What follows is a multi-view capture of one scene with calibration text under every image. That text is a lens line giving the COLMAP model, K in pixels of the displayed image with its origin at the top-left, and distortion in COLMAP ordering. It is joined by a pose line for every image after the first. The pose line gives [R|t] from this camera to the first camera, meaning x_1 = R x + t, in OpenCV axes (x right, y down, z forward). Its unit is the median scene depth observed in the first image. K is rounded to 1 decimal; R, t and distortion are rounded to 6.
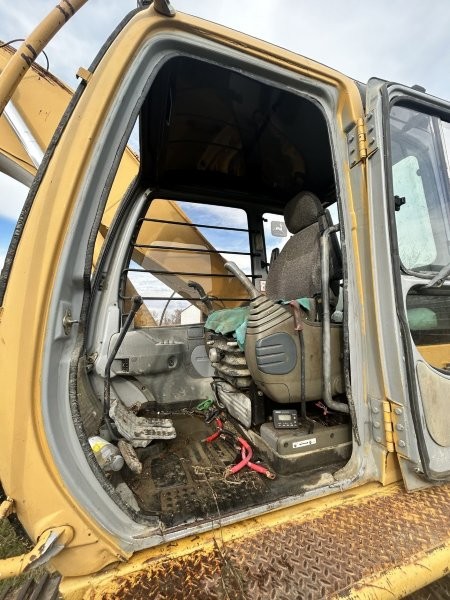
lens RADIAL K [[239.2, 0, 227.1], [0, 239.2, 301.7], [0, 0, 1]] dist [-0.000322, 0.000230]
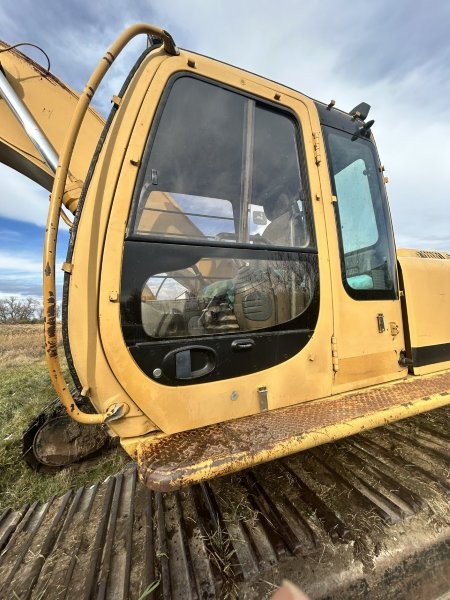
lens RADIAL K [[239.9, 0, 223.6], [0, 239.9, 298.4], [0, 0, 1]] dist [-0.001451, 0.000358]
pose [[0.998418, -0.013386, 0.054613, -0.051848], [0.012453, 0.999771, 0.017378, 0.120911], [-0.054833, -0.016670, 0.998356, -0.298261]]
